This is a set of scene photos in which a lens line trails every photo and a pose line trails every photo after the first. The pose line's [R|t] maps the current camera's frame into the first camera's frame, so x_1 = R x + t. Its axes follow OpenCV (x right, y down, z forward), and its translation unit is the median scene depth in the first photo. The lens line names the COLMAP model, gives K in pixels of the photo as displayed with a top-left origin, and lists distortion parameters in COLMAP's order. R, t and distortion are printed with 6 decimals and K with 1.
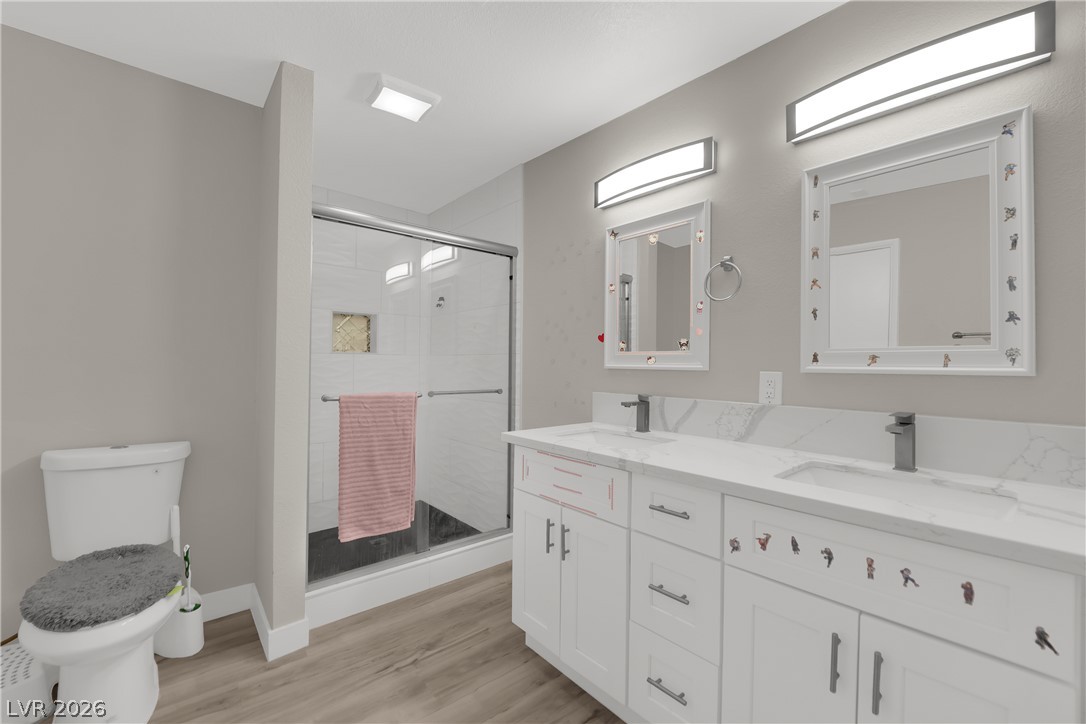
lens RADIAL K [[459.7, 0, 547.7], [0, 459.7, 359.8], [0, 0, 1]] dist [0.015559, -0.000132]
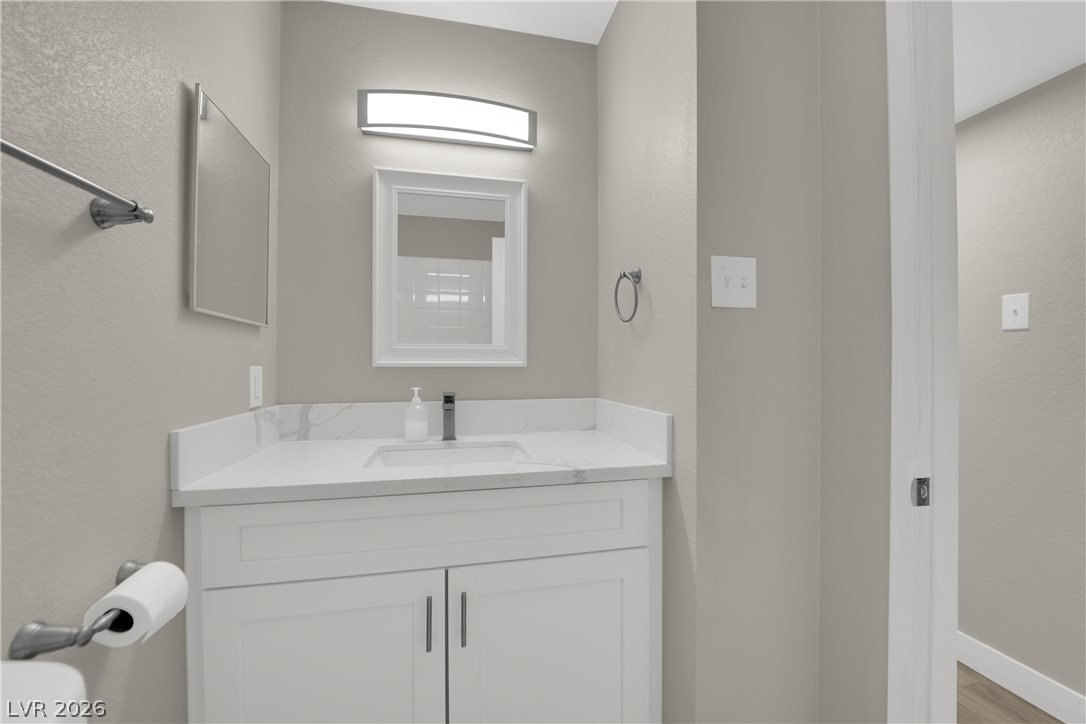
lens RADIAL K [[459.7, 0, 547.7], [0, 459.7, 359.8], [0, 0, 1]] dist [0.015559, -0.000132]
pose [[0.495731, -0.013578, 0.868370, -0.194279], [-0.006340, 0.999795, 0.019253, 0.000192], [-0.868453, -0.015049, 0.495543, 0.219124]]
